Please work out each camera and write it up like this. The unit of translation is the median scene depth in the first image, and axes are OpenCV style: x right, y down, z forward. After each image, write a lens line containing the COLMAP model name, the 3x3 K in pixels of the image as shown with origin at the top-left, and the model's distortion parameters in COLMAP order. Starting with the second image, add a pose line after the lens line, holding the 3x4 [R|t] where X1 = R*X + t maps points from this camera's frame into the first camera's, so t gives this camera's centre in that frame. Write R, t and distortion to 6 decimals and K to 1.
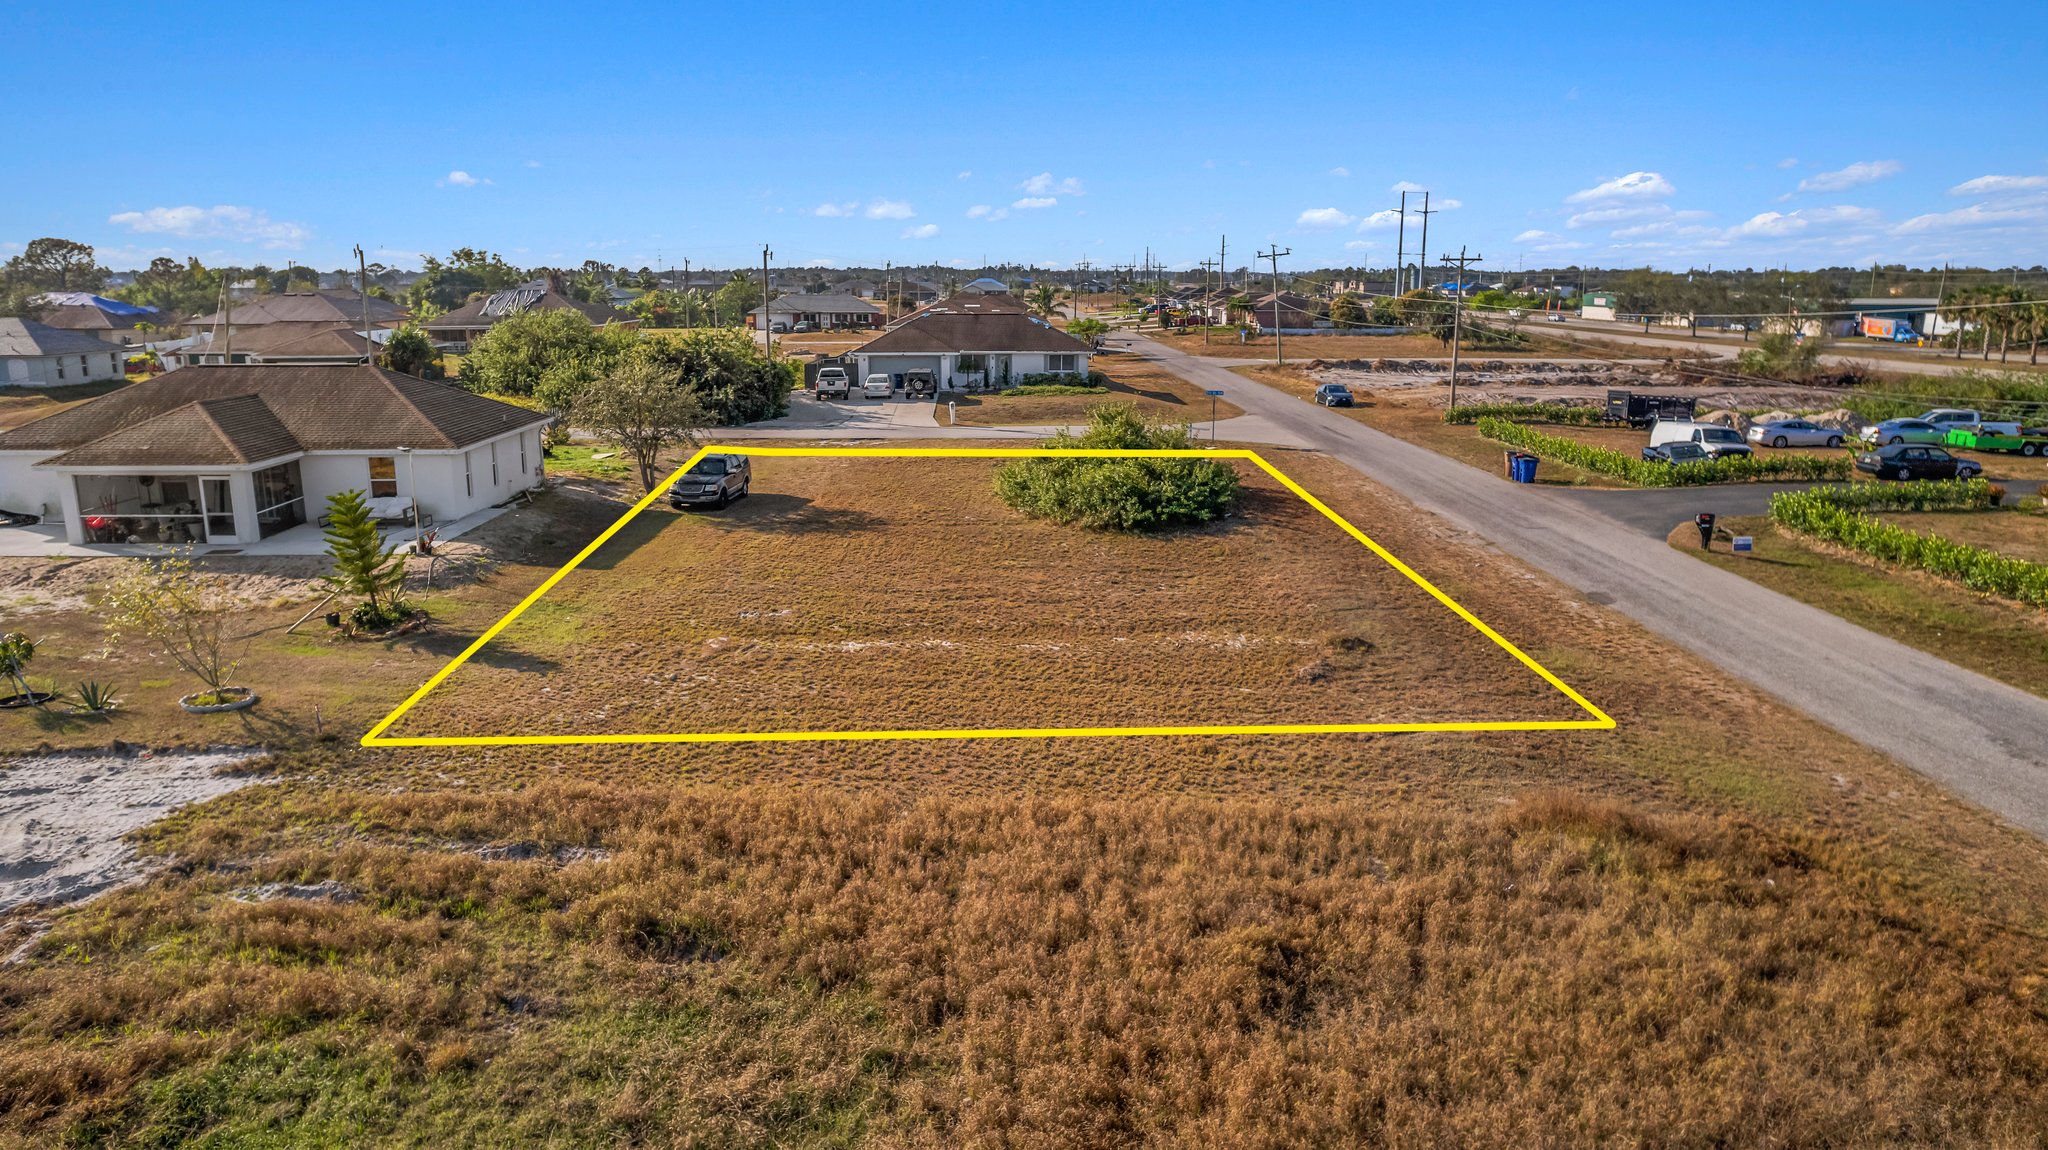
lens RADIAL K [[1274.8, 0, 1023.8], [0, 1274.8, 571.2], [0, 0, 1]] dist [-0.072814, 0.059417]
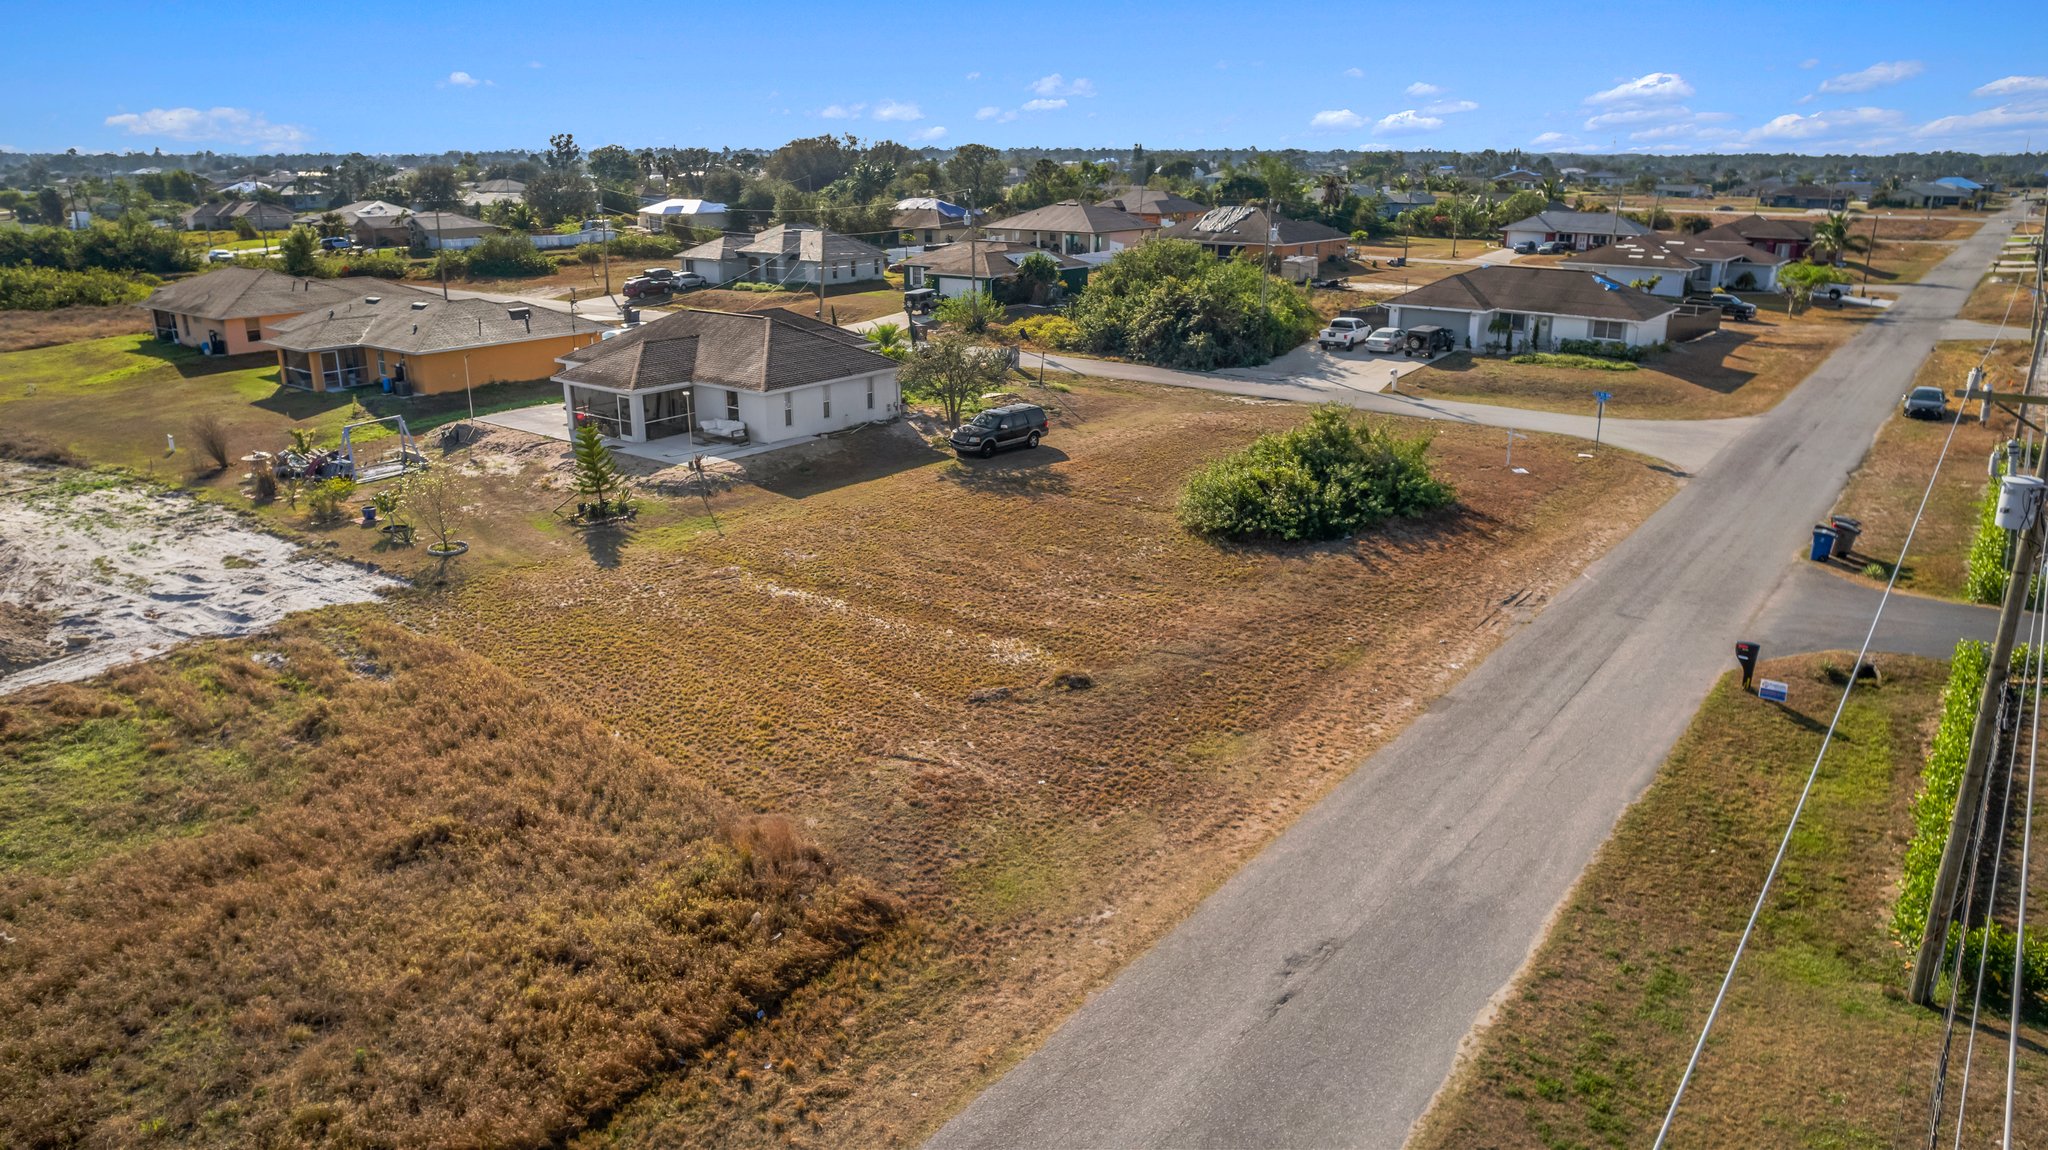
lens RADIAL K [[1298.9, 0, 1044.6], [0, 1298.9, 570.1], [0, 0, 1]] dist [-0.069602, 0.063826]
pose [[0.779686, 0.189586, -0.596780, 0.965894], [-0.139722, 0.981709, 0.129326, -0.193368], [0.610383, -0.017451, 0.791914, 0.113350]]
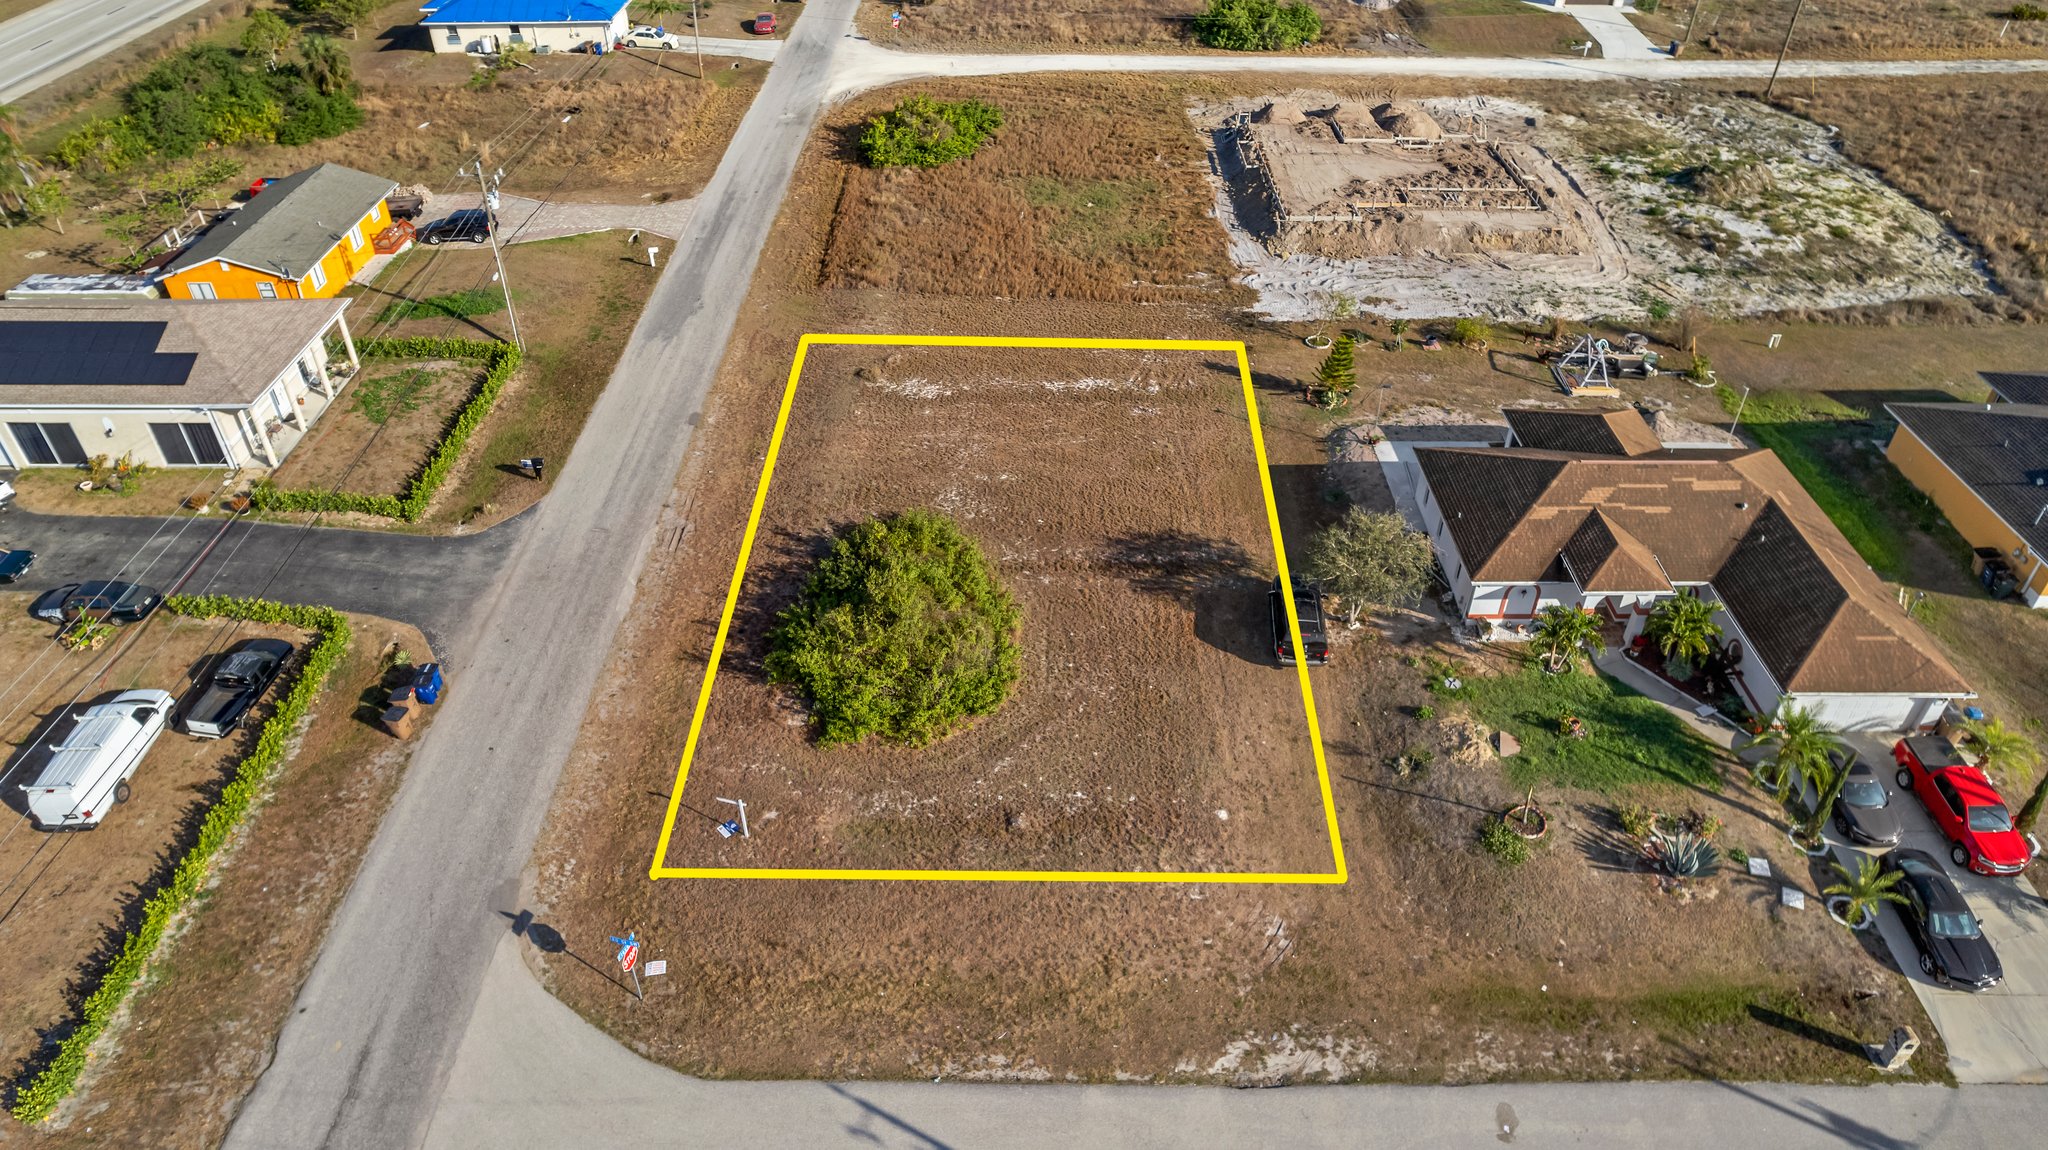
lens RADIAL K [[1274.8, 0, 1023.8], [0, 1274.8, 571.2], [0, 0, 1]] dist [-0.072814, 0.059417]
pose [[-0.999600, -0.018503, 0.021377, -0.094486], [0.005242, 0.621695, 0.783242, -1.617039], [-0.027783, 0.783041, -0.621350, 2.919047]]
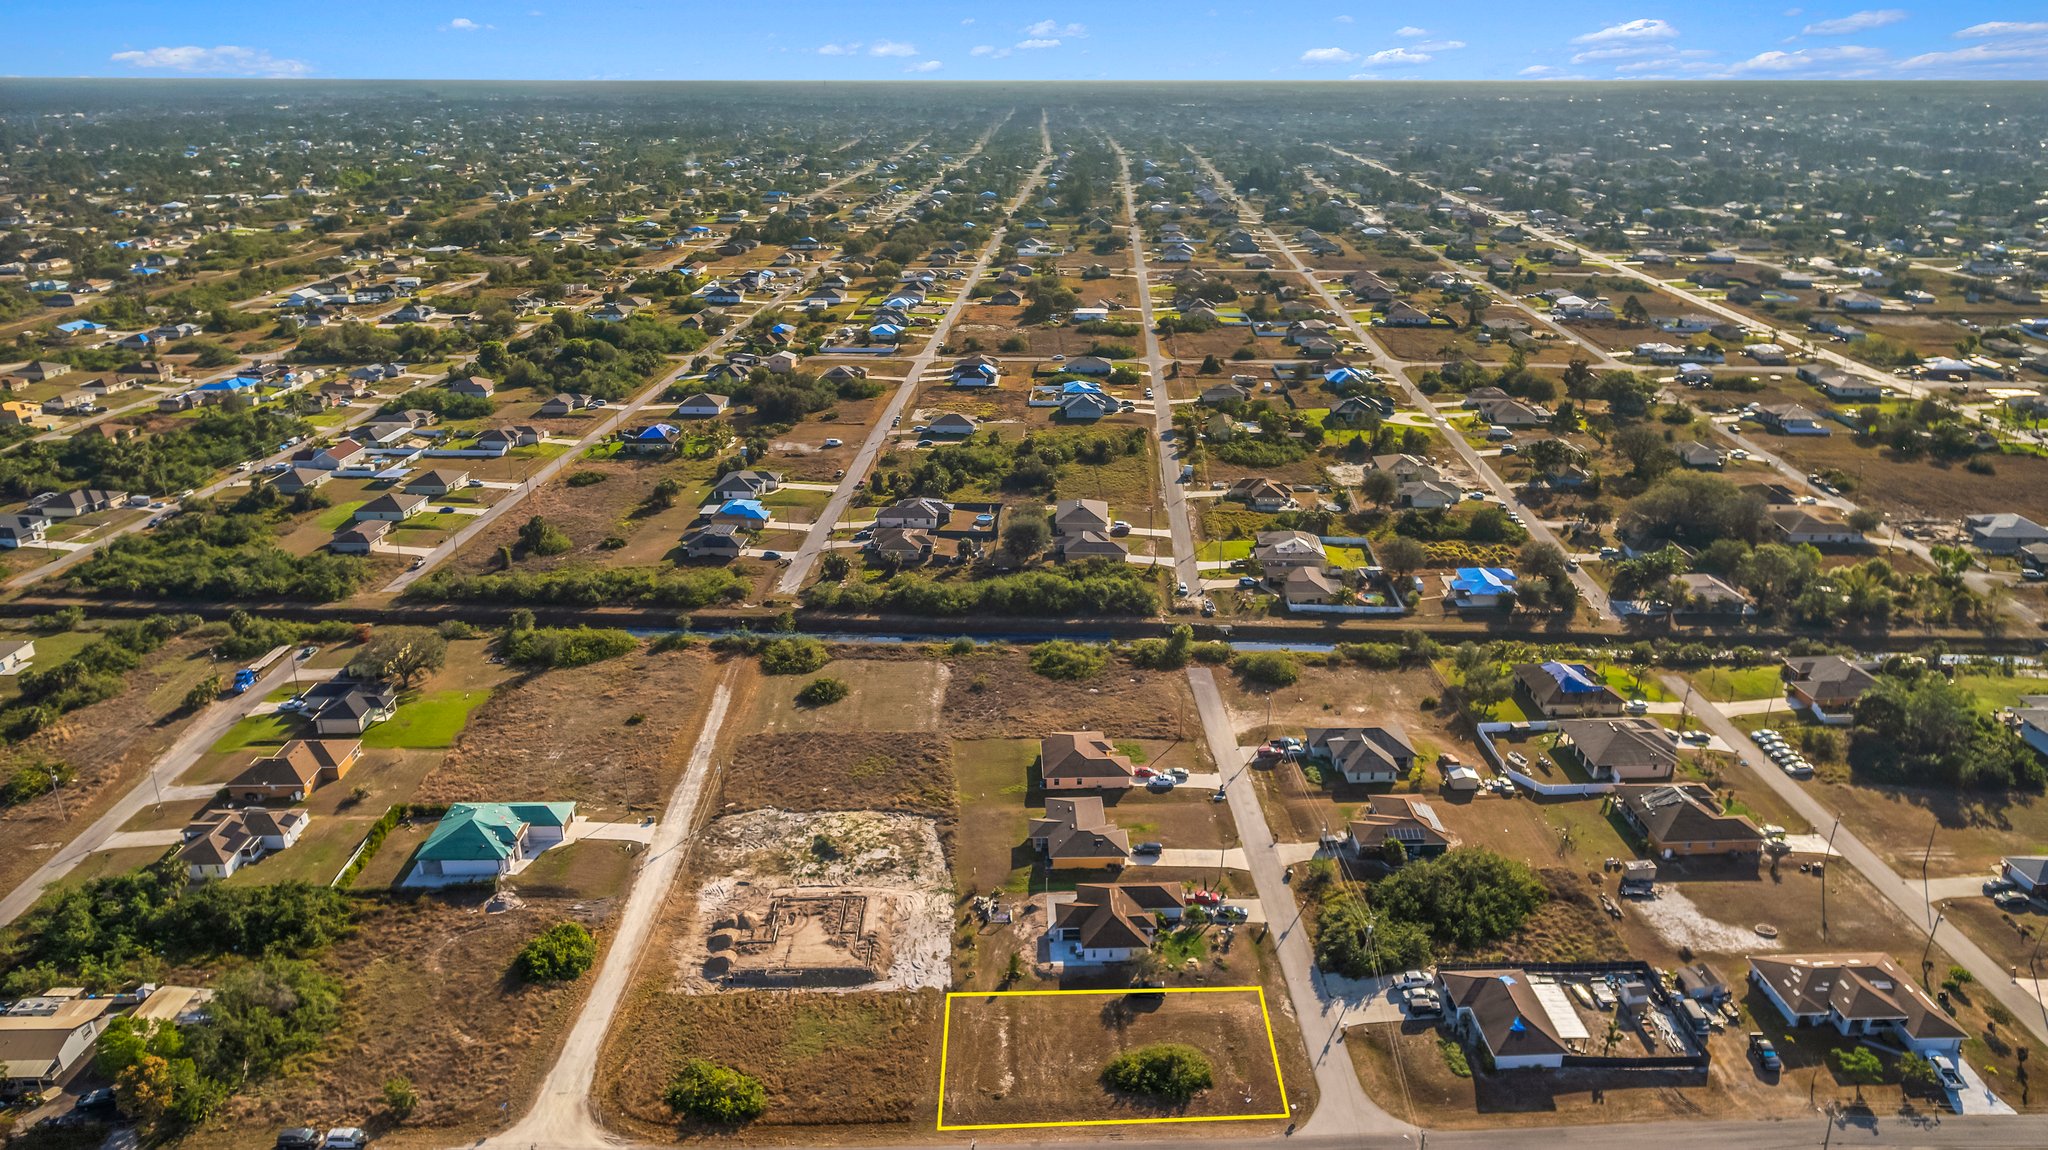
lens RADIAL K [[1372.6, 0, 1043.1], [0, 1372.6, 569.4], [0, 0, 1]] dist [-0.041050, -0.000759]
pose [[0.007439, 0.346360, -0.938072, 5.222909], [-0.227502, 0.914084, 0.335699, -4.221051], [0.973749, 0.210916, 0.085597, 0.275844]]
